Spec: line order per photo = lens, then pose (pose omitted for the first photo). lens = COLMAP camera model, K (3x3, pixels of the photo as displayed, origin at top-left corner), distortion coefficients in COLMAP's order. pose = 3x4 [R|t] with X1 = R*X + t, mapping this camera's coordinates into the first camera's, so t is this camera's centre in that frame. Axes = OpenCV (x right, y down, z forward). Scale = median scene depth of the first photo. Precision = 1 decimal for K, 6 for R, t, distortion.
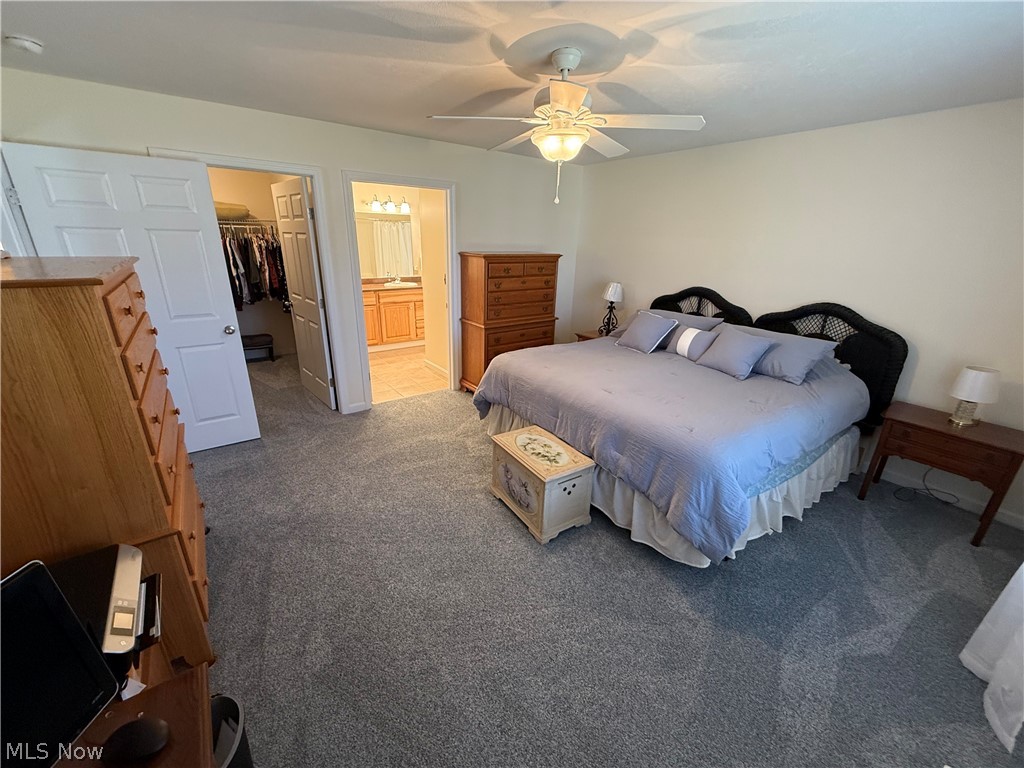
lens RADIAL K [[409.5, 0, 512.2], [0, 409.5, 387.1], [0, 0, 1]] dist [-0.001067, -0.000010]
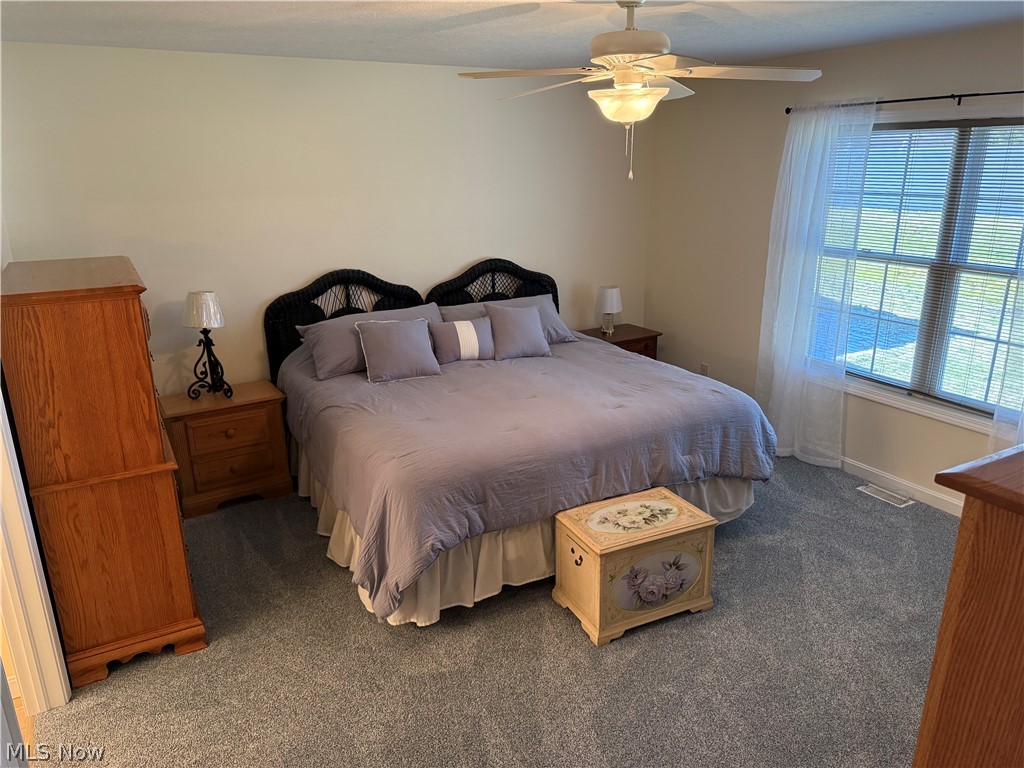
lens RADIAL K [[712.6, 0, 515.0], [0, 712.6, 384.0], [0, 0, 1]] dist [0.043212, -0.053704]
pose [[0.113009, -0.317912, 0.941361, -0.623307], [0.356563, 0.897299, 0.260226, -0.267289], [-0.927411, 0.306247, 0.214759, 0.523931]]
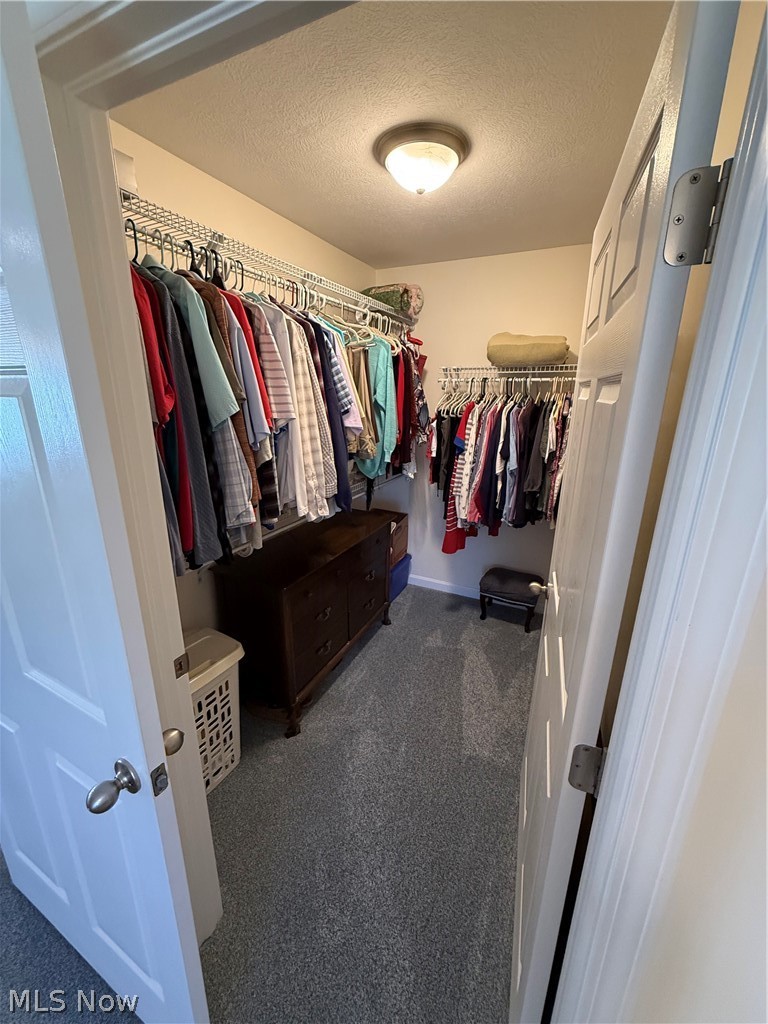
lens RADIAL K [[409.5, 0, 382.2], [0, 409.5, 510.1], [0, 0, 1]] dist [-0.001067, -0.000010]
pose [[0.460028, 0.230488, -0.857467, -0.334344], [-0.305684, 0.947796, 0.090770, -0.262225], [0.833625, 0.220357, 0.506469, 0.715015]]
